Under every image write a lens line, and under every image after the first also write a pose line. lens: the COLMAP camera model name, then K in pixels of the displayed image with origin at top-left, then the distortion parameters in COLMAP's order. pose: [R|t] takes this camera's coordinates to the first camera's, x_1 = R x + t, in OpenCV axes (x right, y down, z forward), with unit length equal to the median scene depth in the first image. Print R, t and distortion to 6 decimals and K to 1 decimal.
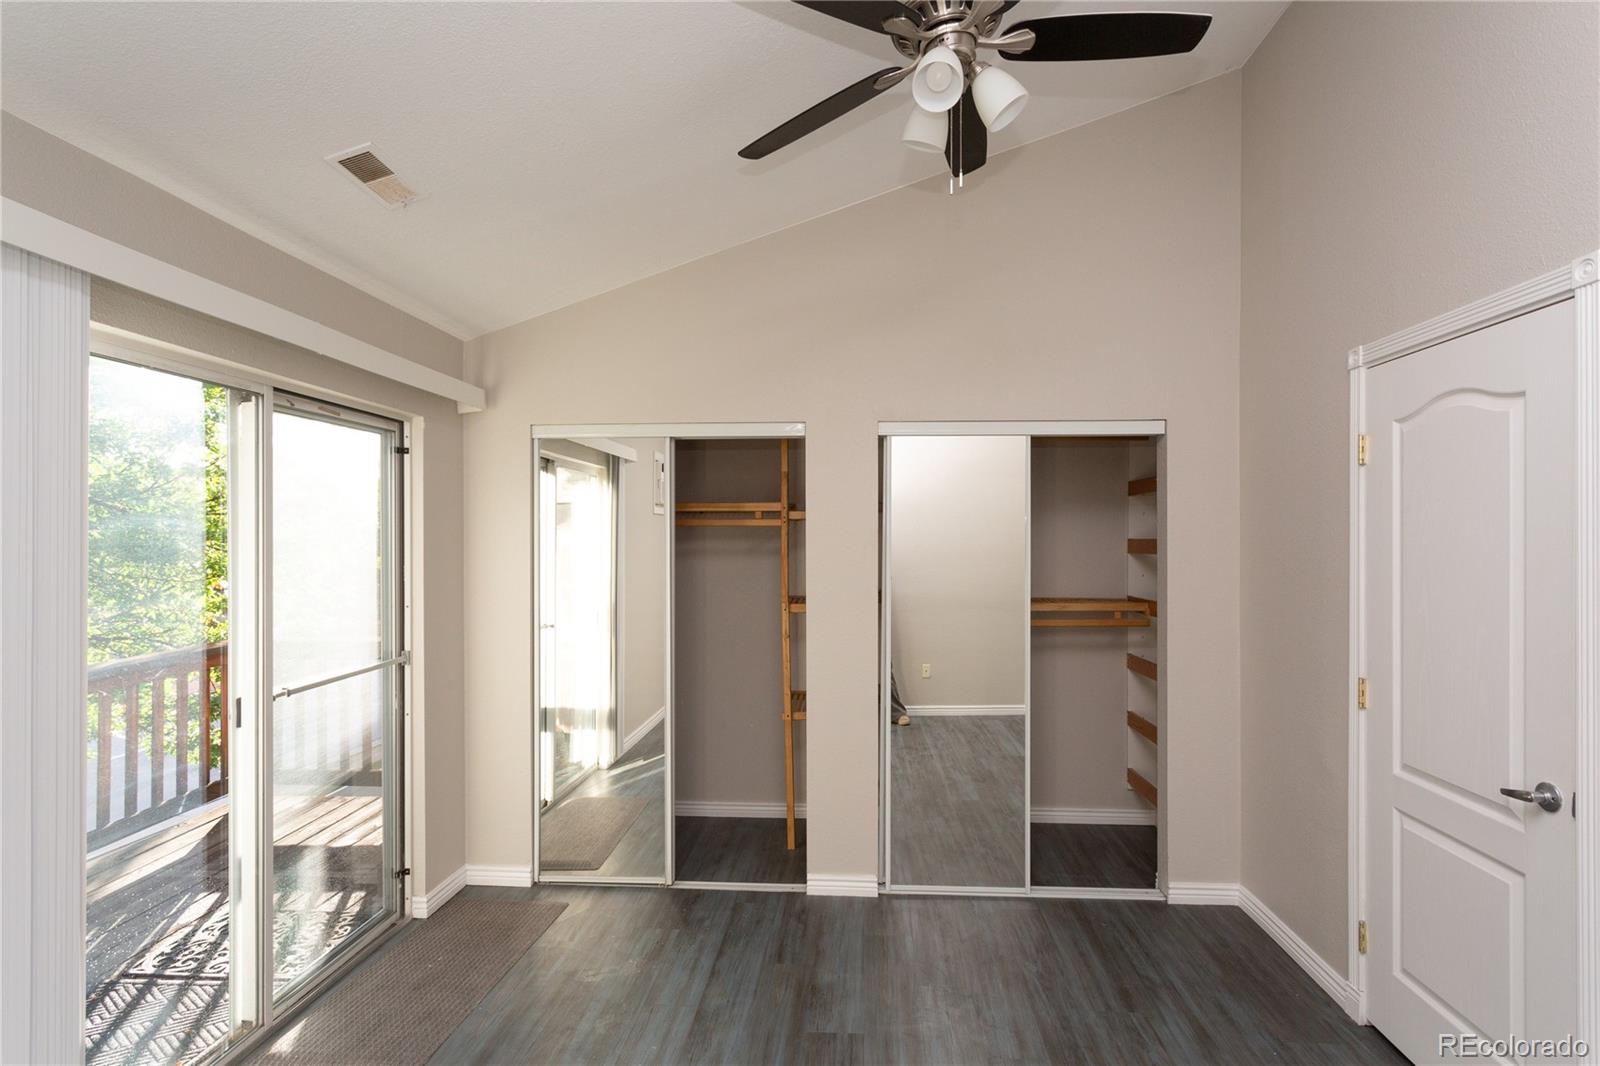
lens RADIAL K [[781.7, 0, 799.5], [0, 781.7, 526.7], [0, 0, 1]] dist [0.001498, 0.000869]
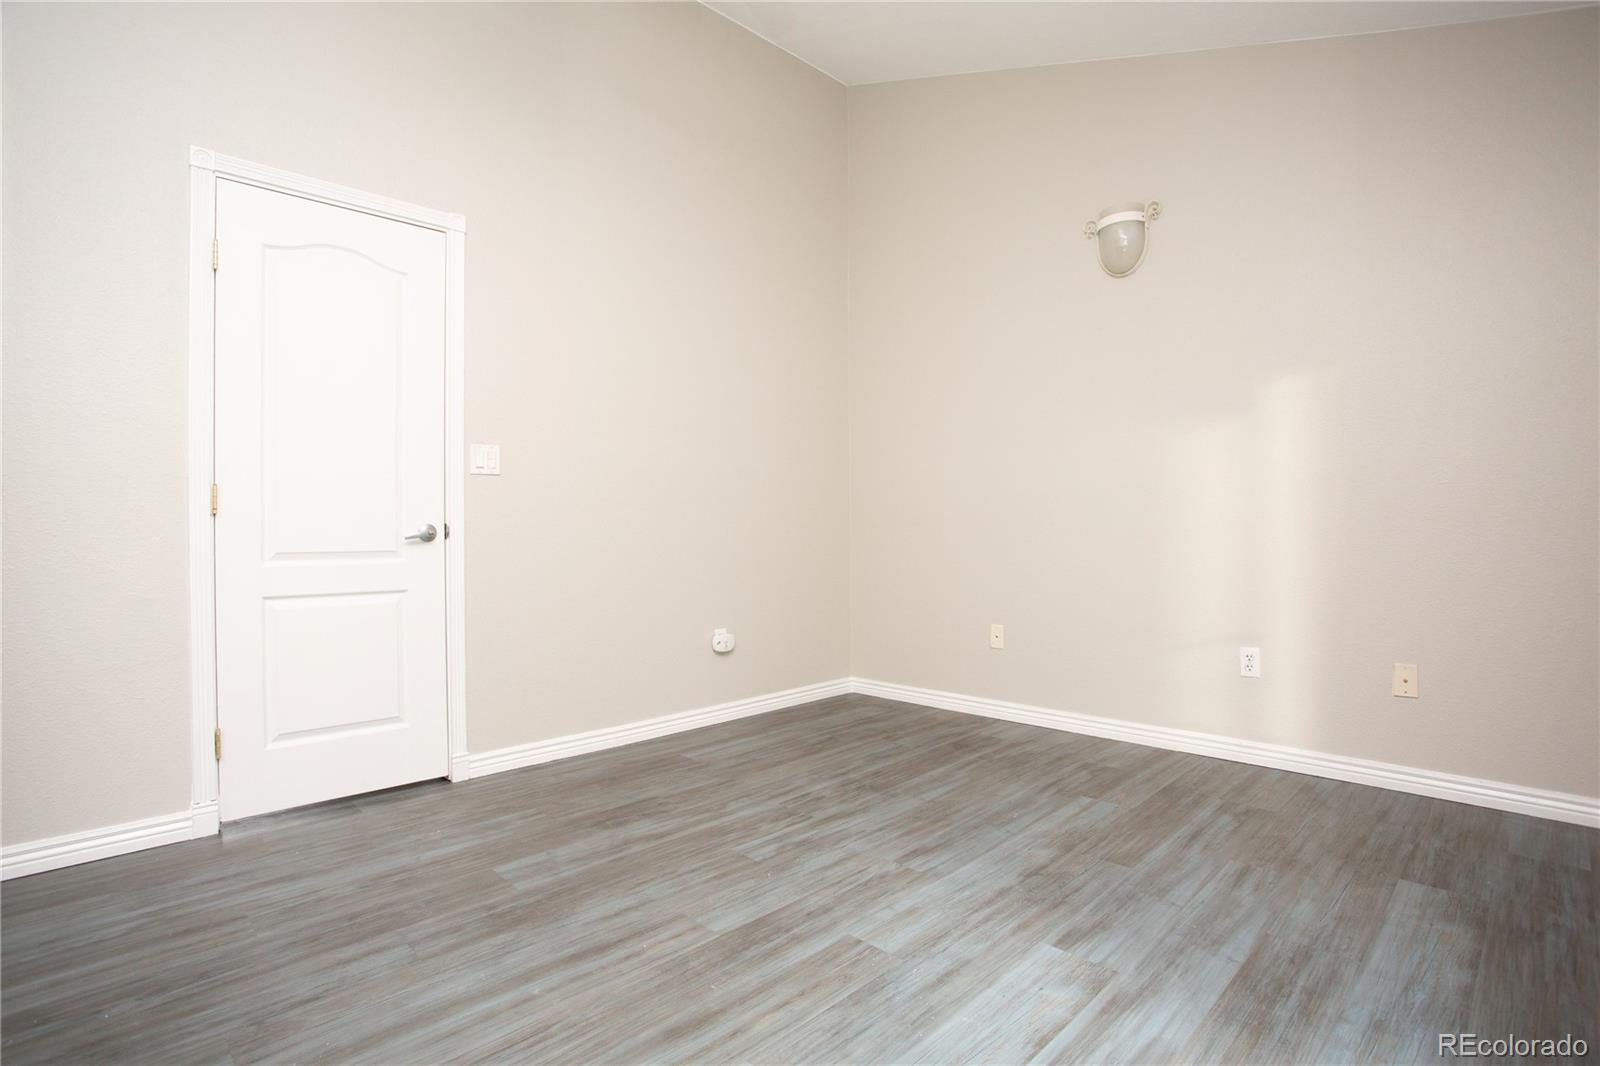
lens RADIAL K [[781.7, 0, 797.8], [0, 781.7, 530.5], [0, 0, 1]] dist [0.001498, 0.000869]
pose [[-0.750257, 0.010664, 0.661060, -0.389907], [0.009281, 0.999941, -0.005597, 0.205097], [-0.661081, 0.001936, -0.750312, 0.980188]]
